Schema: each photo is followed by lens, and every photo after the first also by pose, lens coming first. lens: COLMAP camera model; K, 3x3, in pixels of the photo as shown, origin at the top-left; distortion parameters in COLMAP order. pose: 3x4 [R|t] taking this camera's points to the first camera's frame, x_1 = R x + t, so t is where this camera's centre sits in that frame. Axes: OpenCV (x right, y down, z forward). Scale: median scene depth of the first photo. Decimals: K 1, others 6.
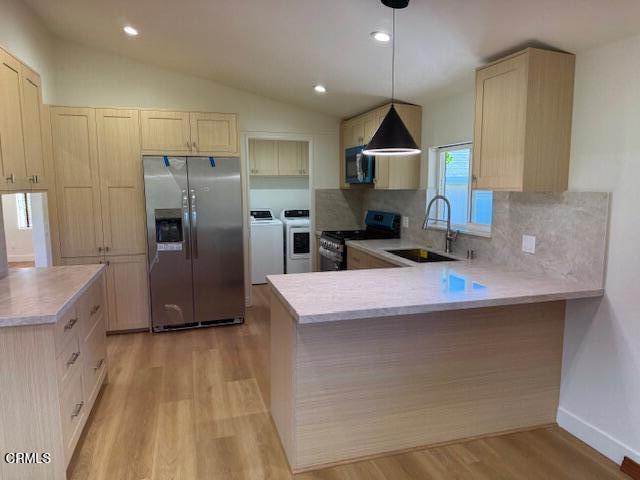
lens RADIAL K [[443.1, 0, 320.0], [0, 443.1, 240.0], [0, 0, 1]] dist [0.002411, 0.000029]
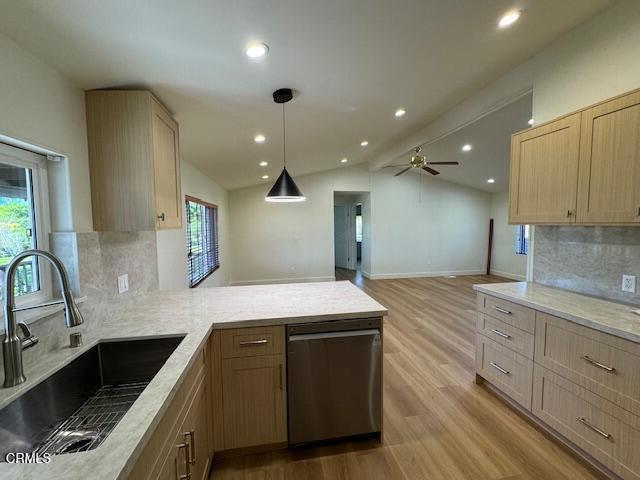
lens RADIAL K [[259.6, 0, 320.0], [0, 259.6, 240.0], [0, 0, 1]] dist [0.001000, 0.000018]
pose [[-0.992522, 0.002866, 0.122030, -0.035055], [0.025792, 0.982076, 0.186711, -0.171273], [-0.119307, 0.188462, -0.974806, 1.388947]]
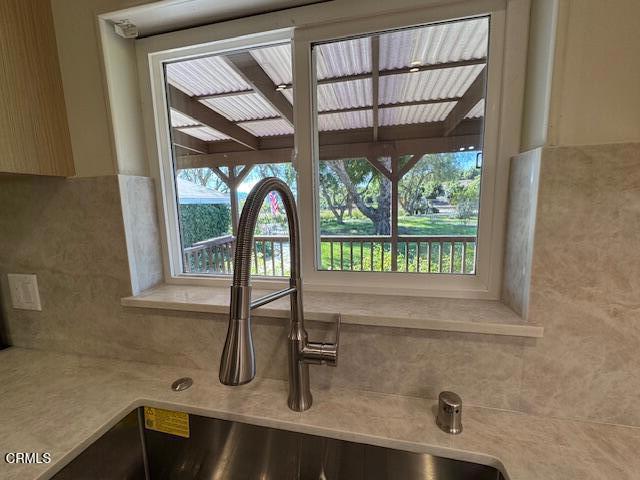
lens RADIAL K [[259.6, 0, 320.0], [0, 259.6, 240.0], [0, 0, 1]] dist [0.001000, 0.000018]
pose [[0.493369, -0.133057, 0.859583, 0.209303], [0.129842, 0.988424, 0.078476, -0.090657], [-0.860075, 0.072892, 0.504934, 1.066032]]
